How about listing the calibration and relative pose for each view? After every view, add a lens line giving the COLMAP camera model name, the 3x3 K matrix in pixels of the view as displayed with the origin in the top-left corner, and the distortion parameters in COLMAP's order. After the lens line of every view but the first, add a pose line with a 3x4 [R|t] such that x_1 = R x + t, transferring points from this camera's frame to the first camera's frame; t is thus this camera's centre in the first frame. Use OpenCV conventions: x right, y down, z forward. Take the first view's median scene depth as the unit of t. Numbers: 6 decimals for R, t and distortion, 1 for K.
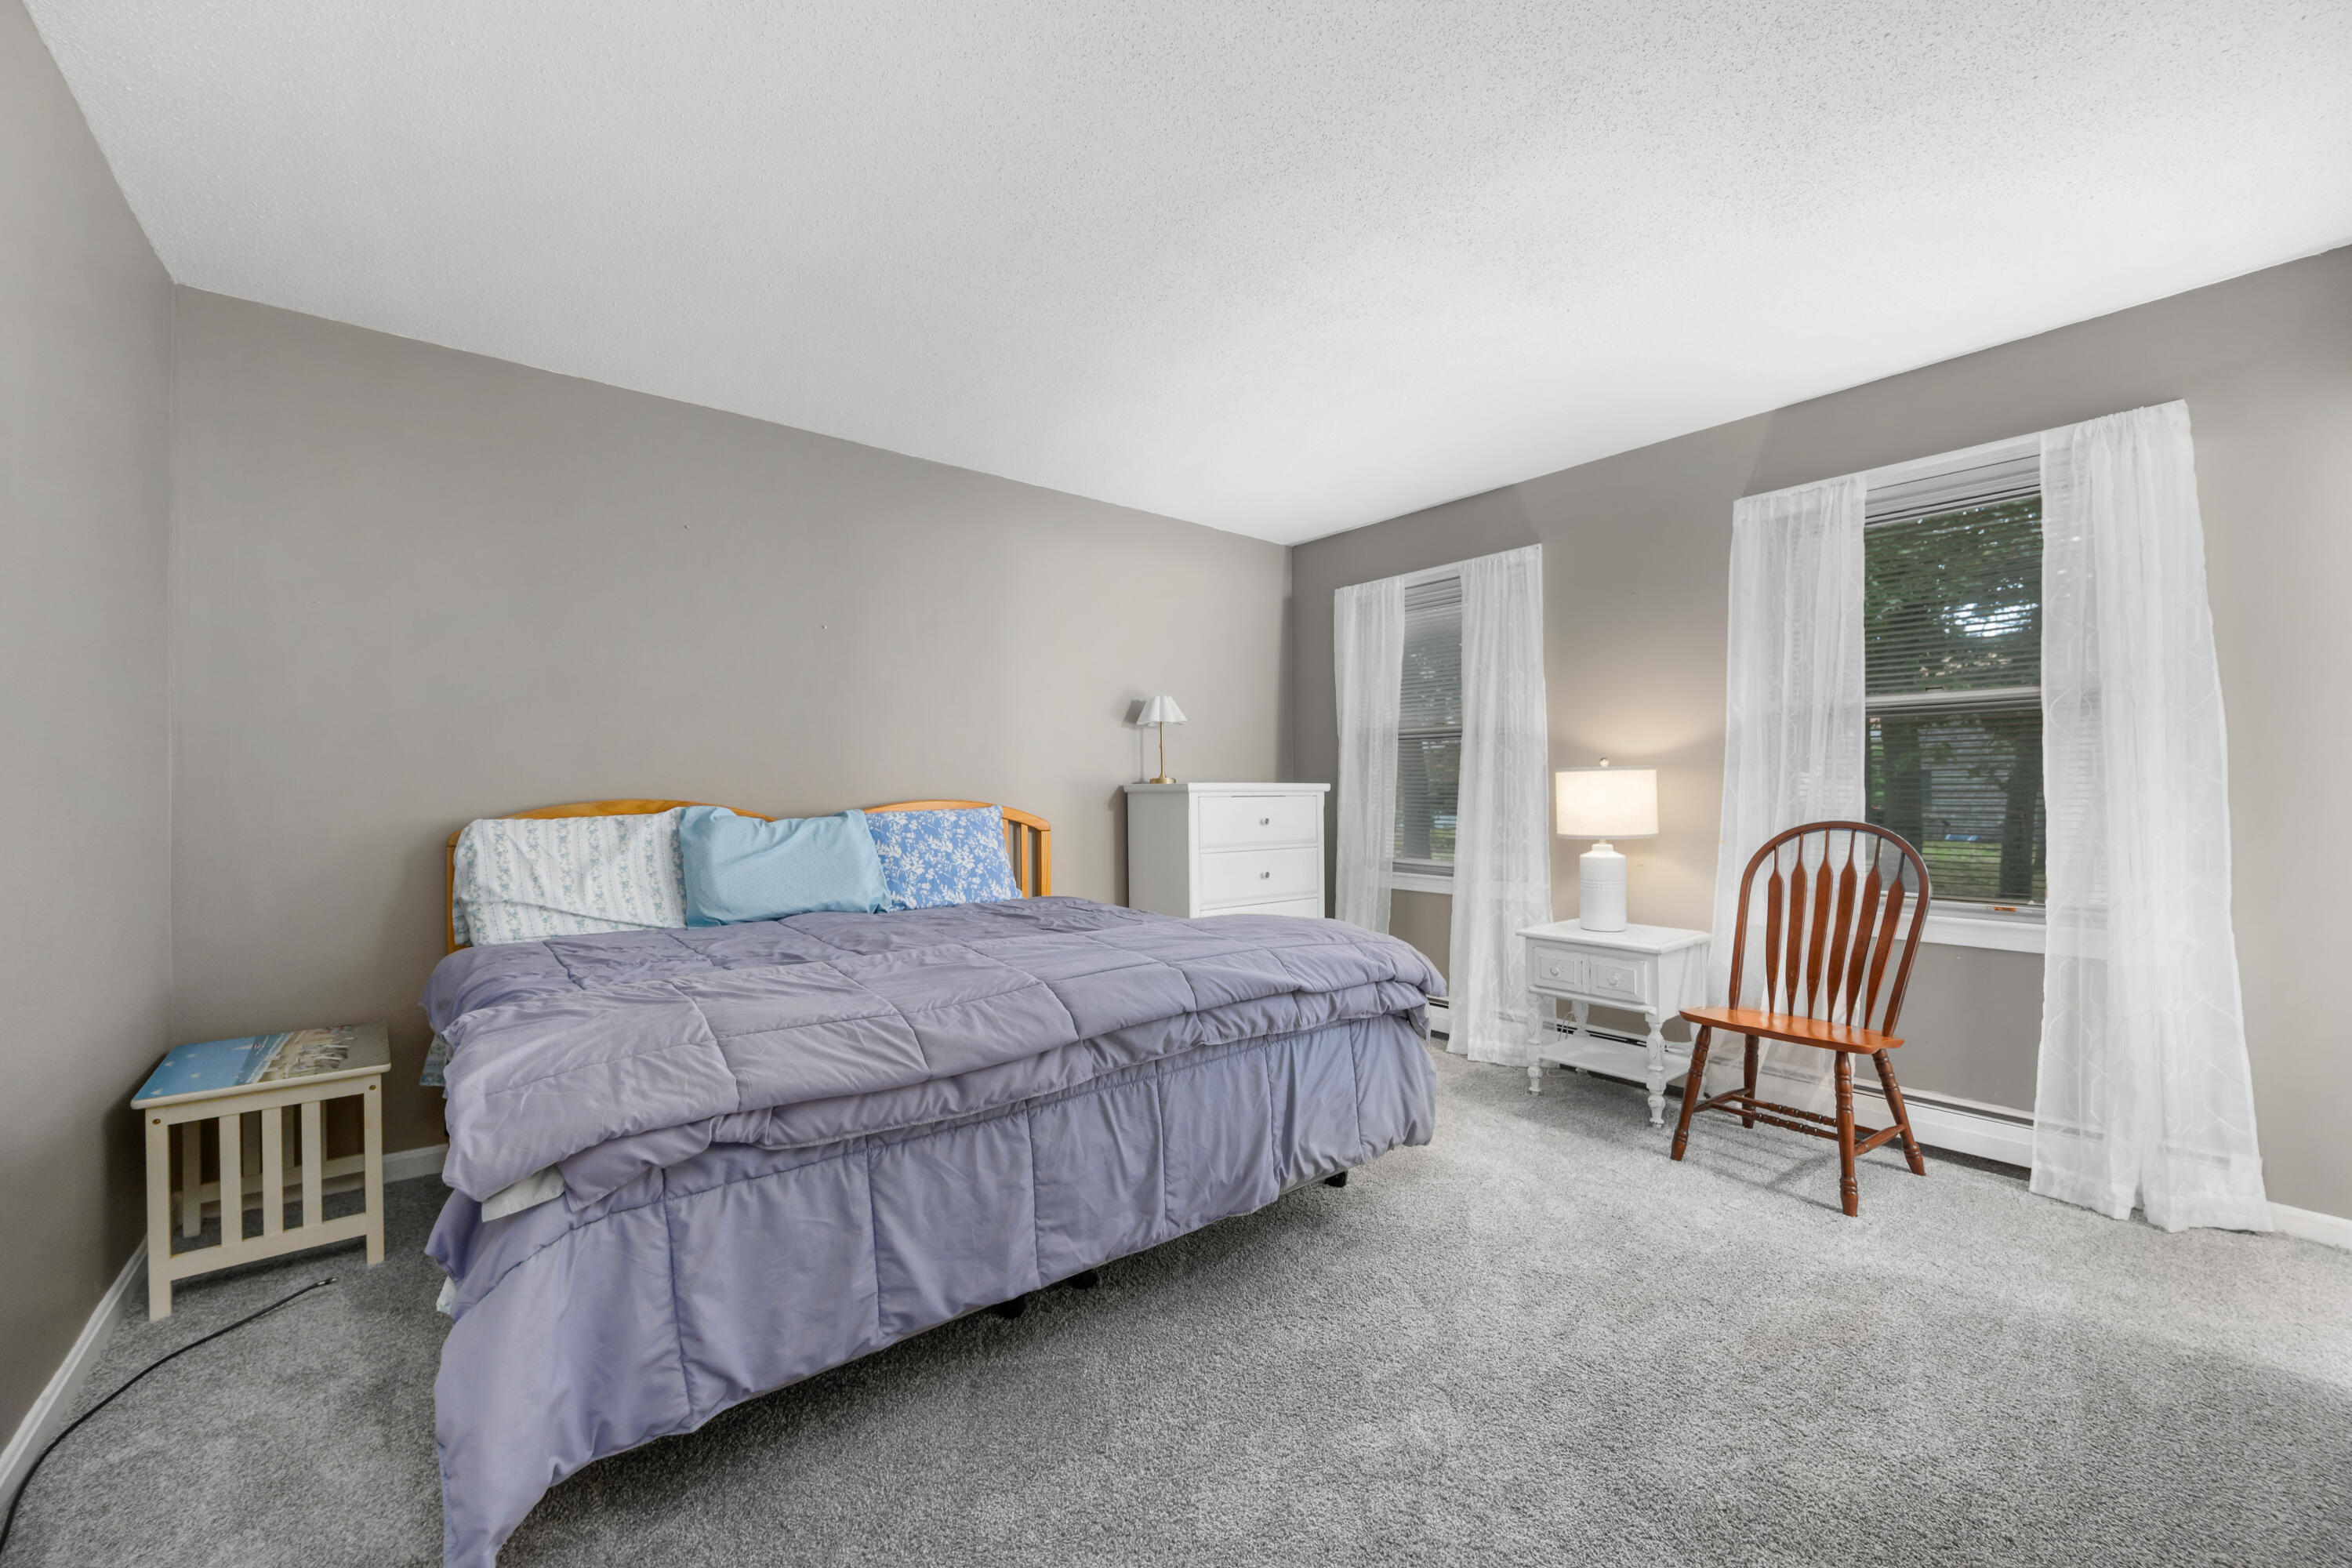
lens RADIAL K [[932.0, 0, 1190.6], [0, 932.0, 783.9], [0, 0, 1]] dist [-0.000787, -0.000232]
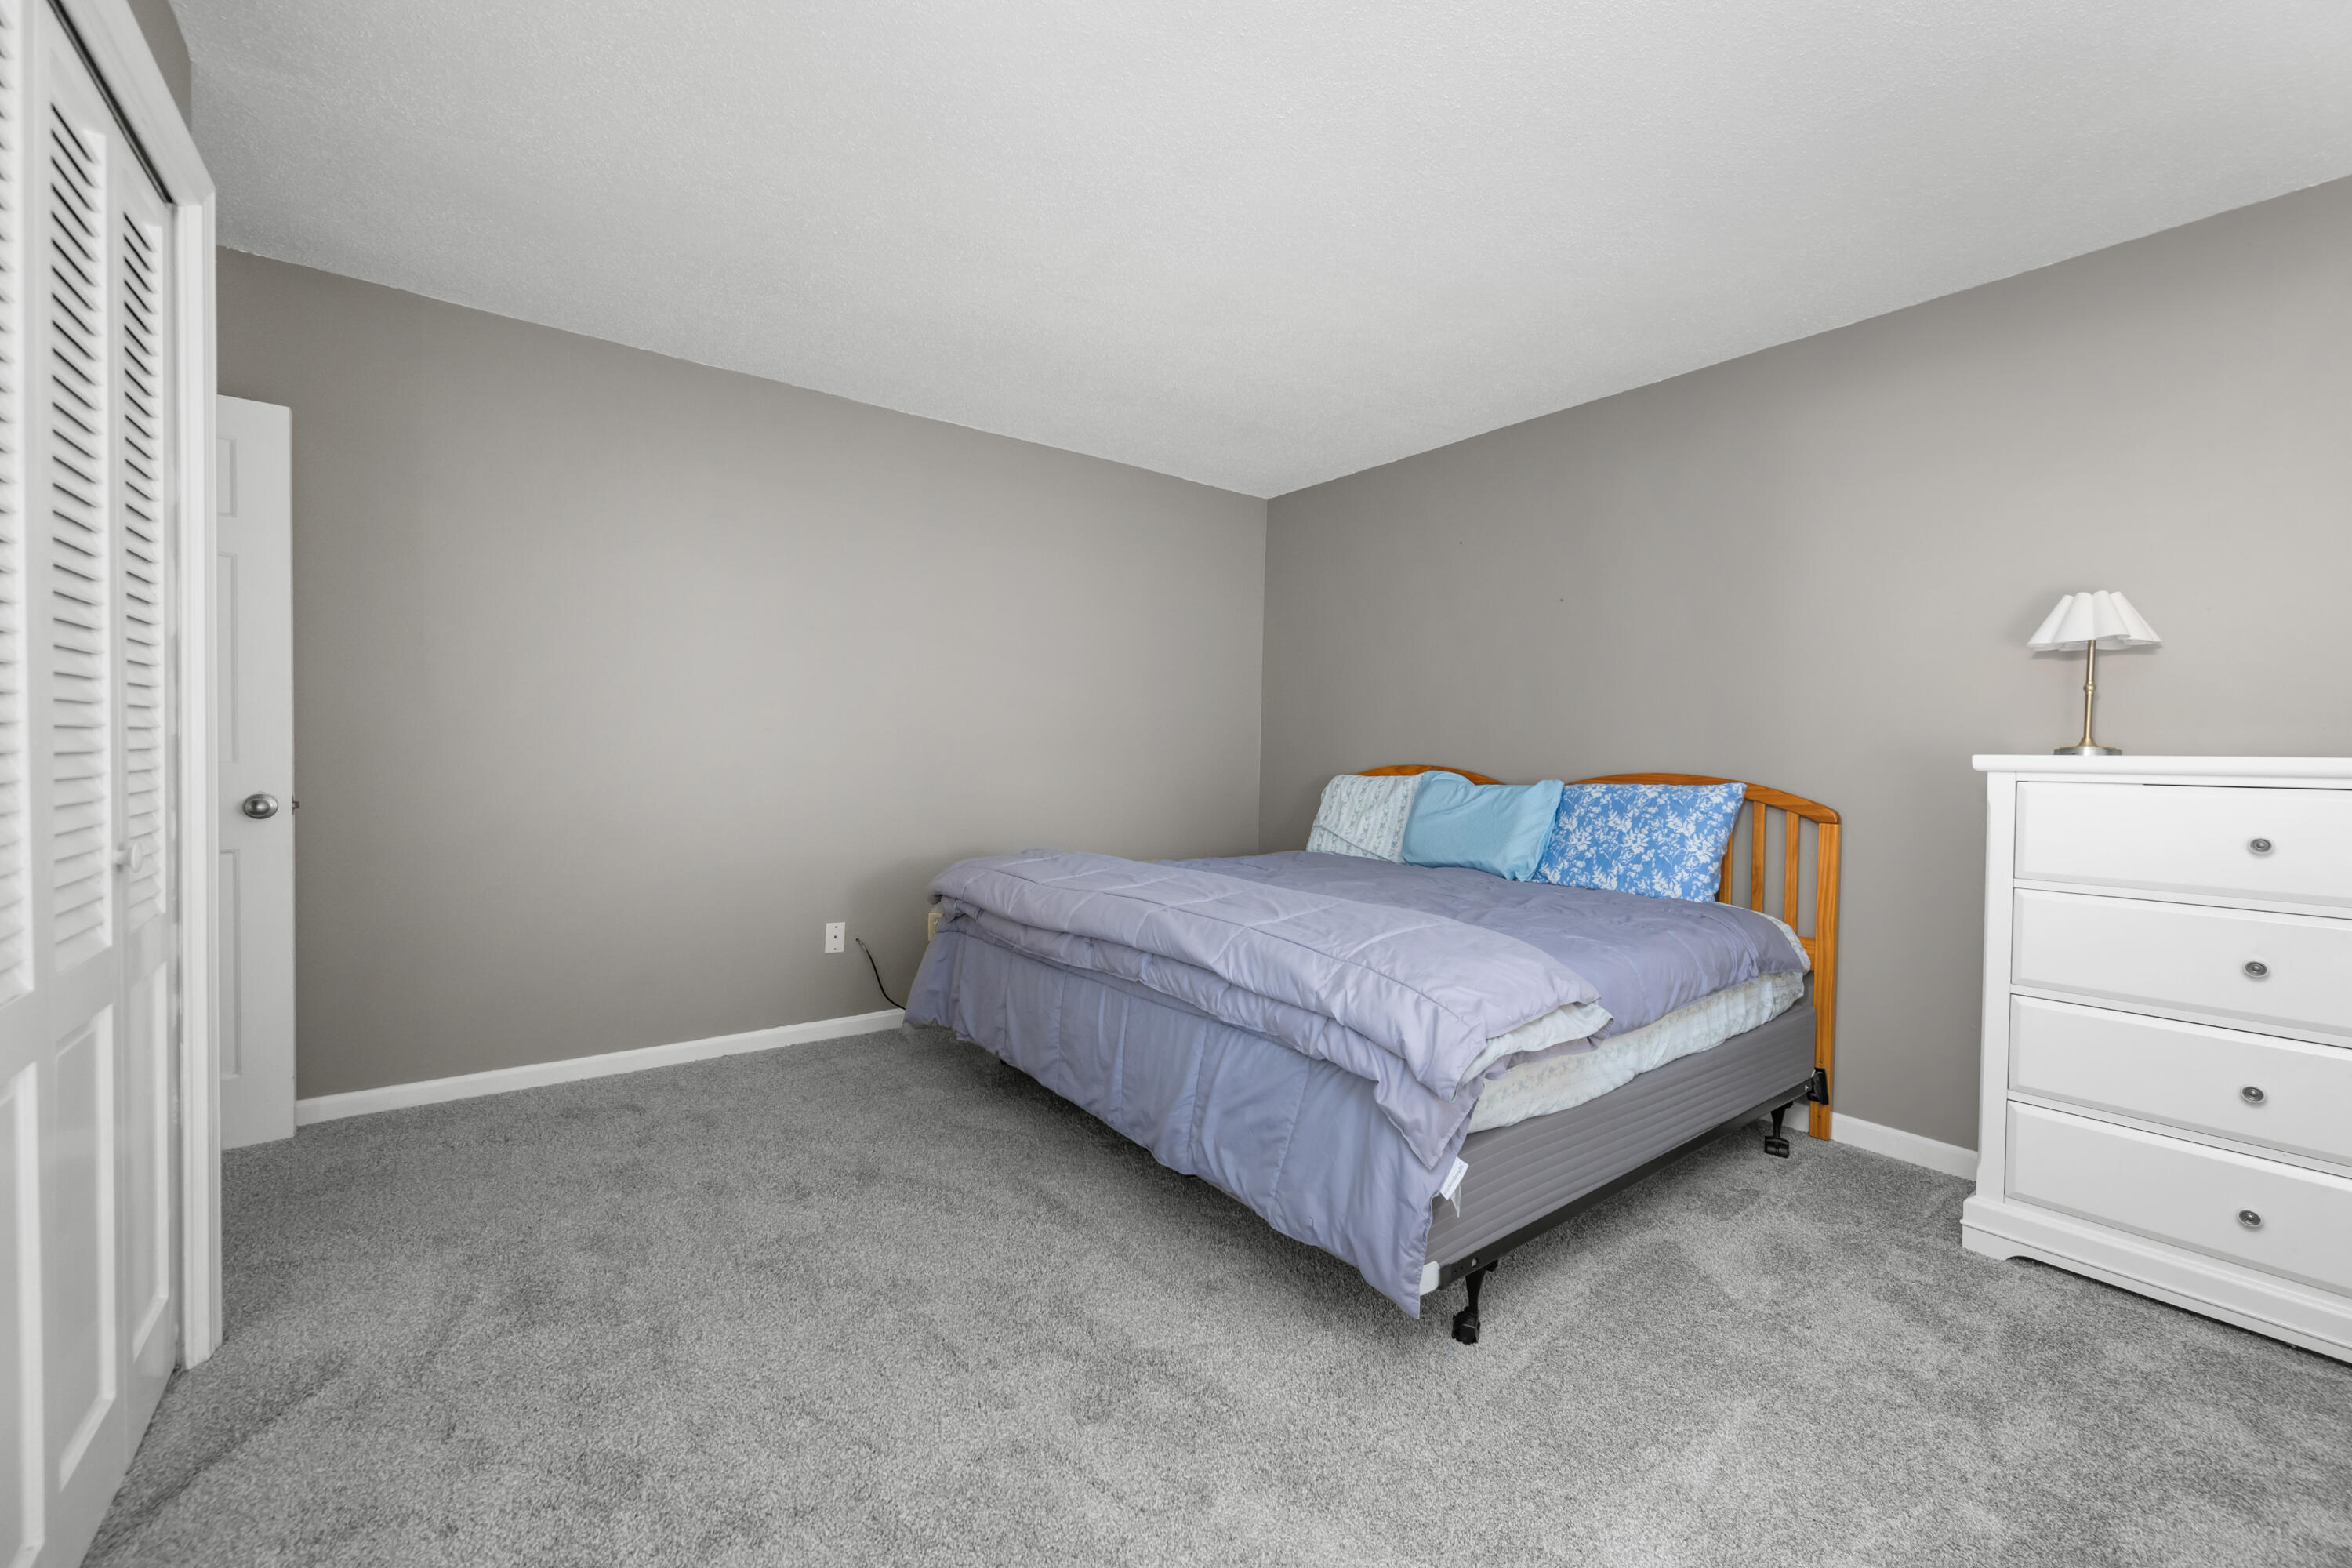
lens RADIAL K [[932.0, 0, 1190.6], [0, 932.0, 783.9], [0, 0, 1]] dist [-0.000787, -0.000232]
pose [[-0.049323, 0.039269, -0.998011, 0.839516], [0.002107, 0.999229, 0.039213, -0.009675], [0.998781, -0.000169, -0.049368, 0.835215]]
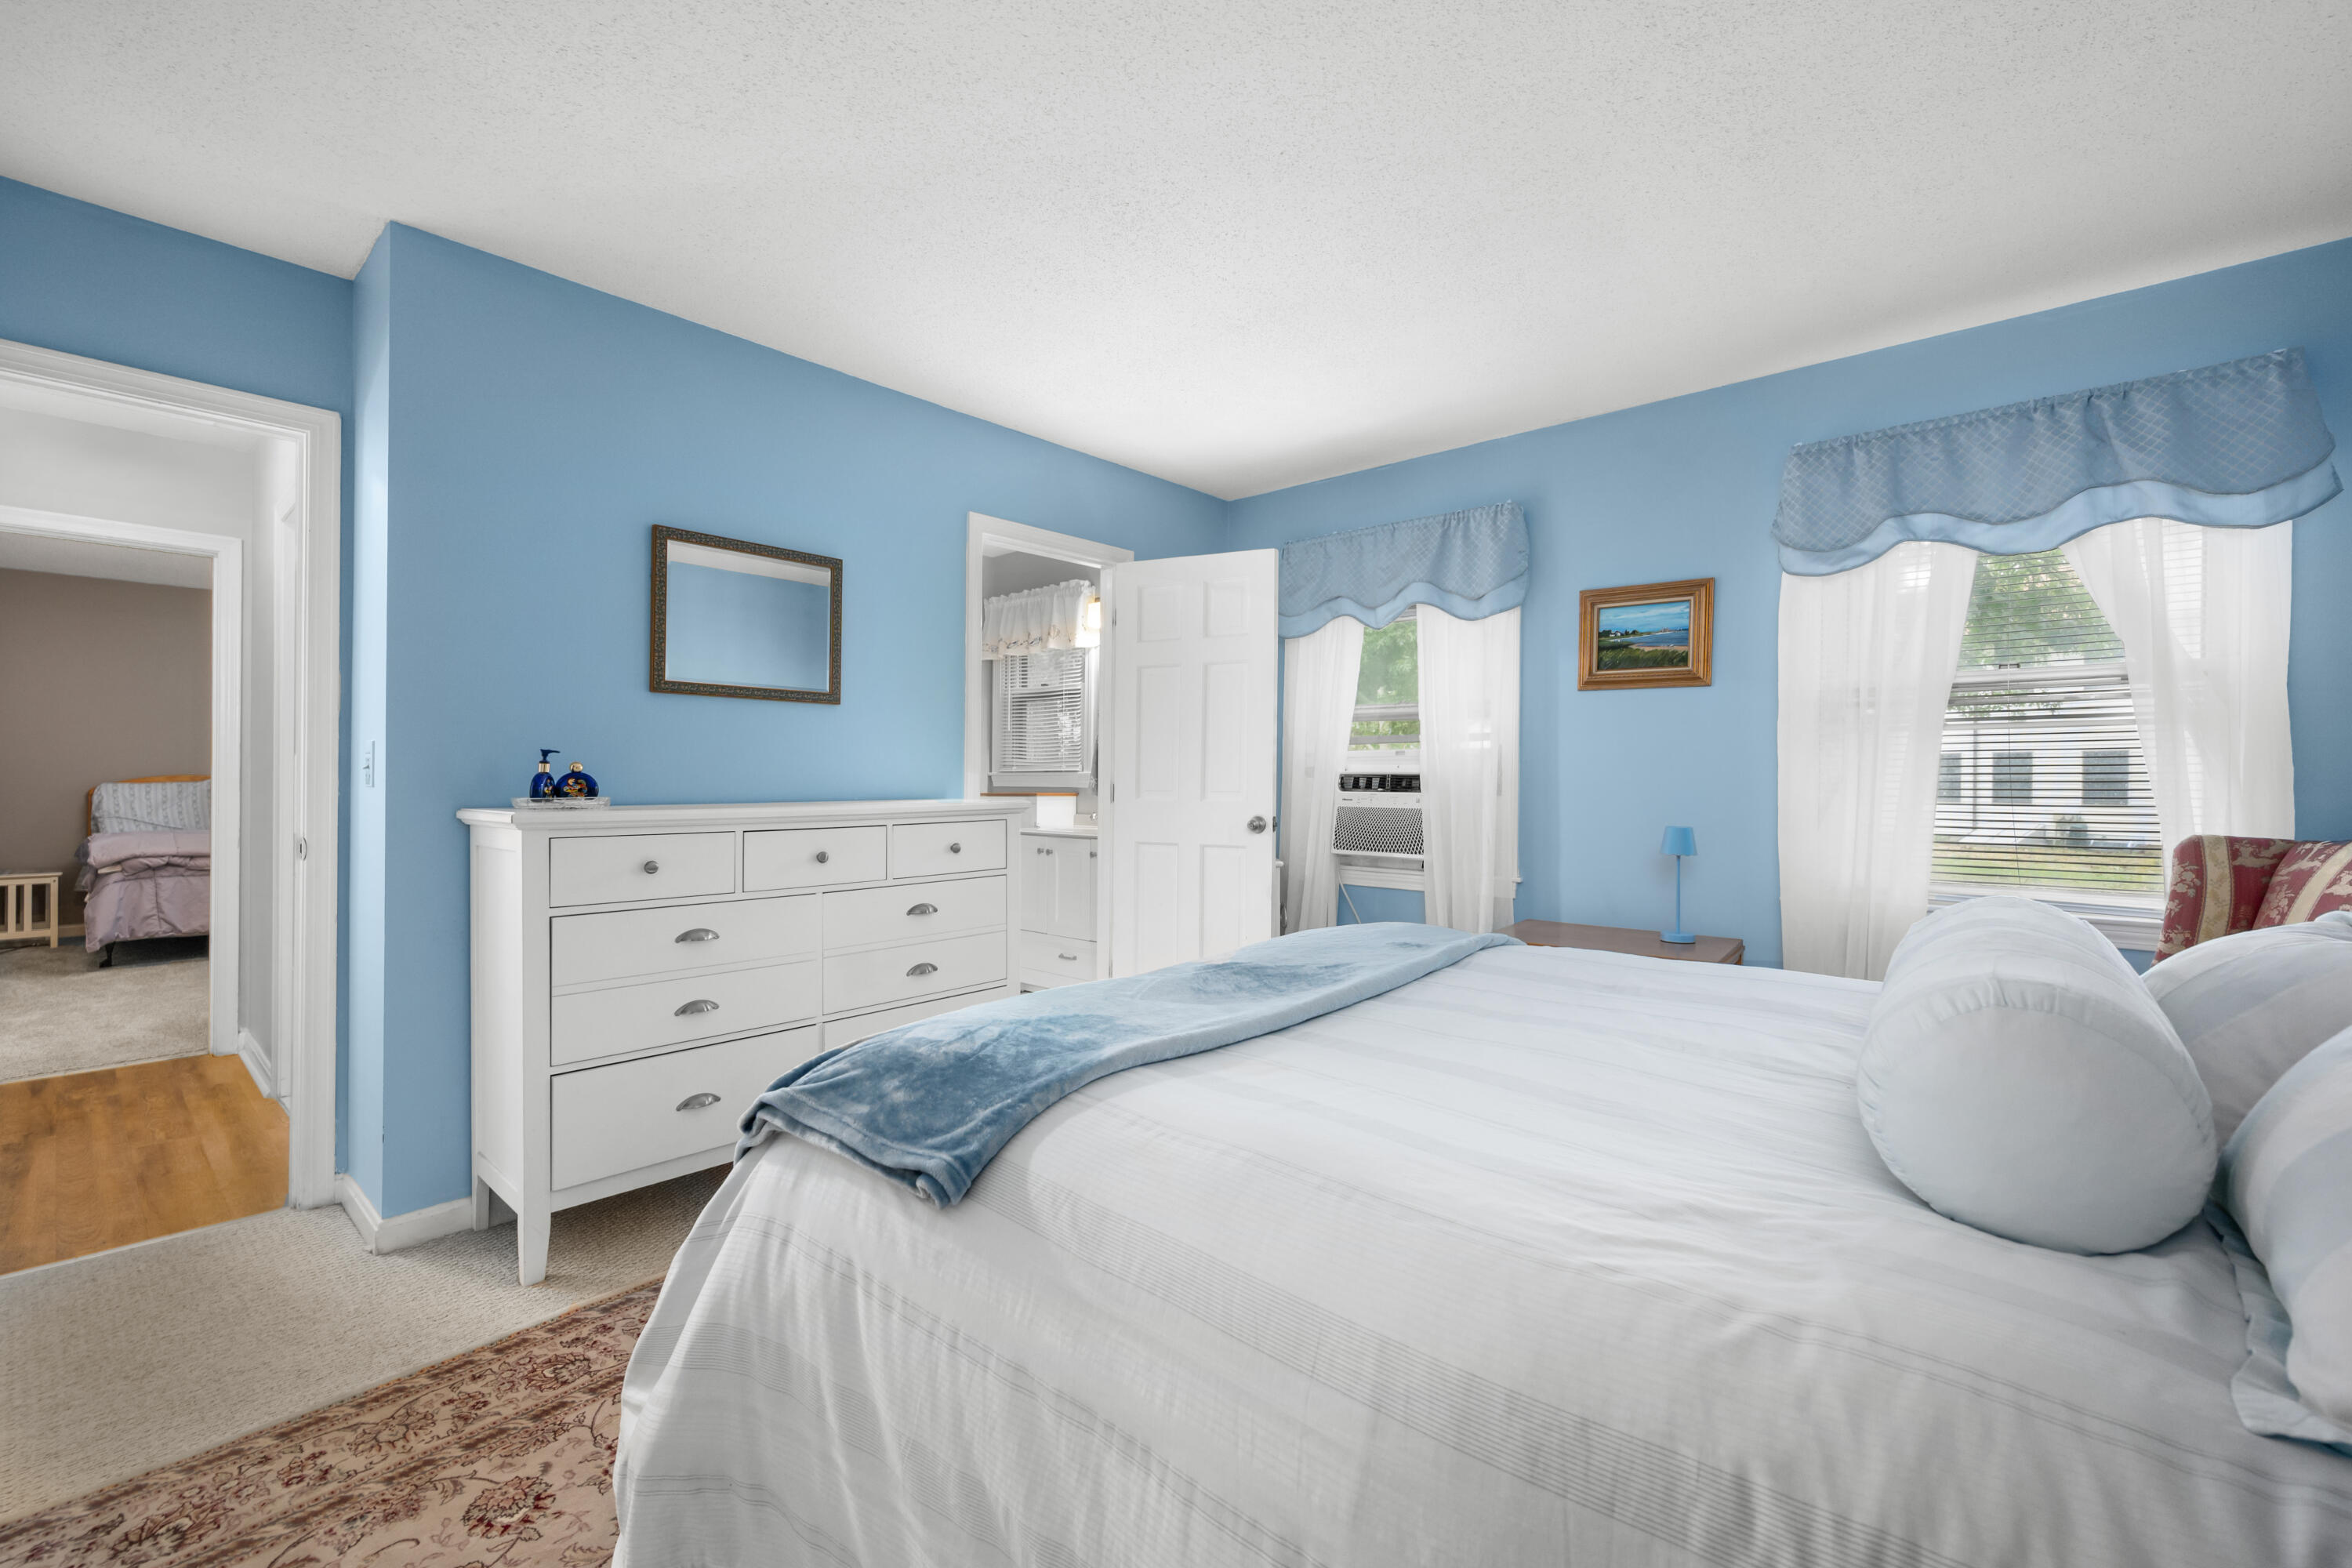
lens RADIAL K [[997.5, 0, 1186.2], [0, 997.5, 770.3], [0, 0, 1]] dist [0.001392, 0.000333]
pose [[0.986948, 0.010572, 0.160695, 1.585079], [-0.010957, 0.999939, 0.001512, -0.028046], [-0.160669, -0.003253, 0.987003, -2.002654]]
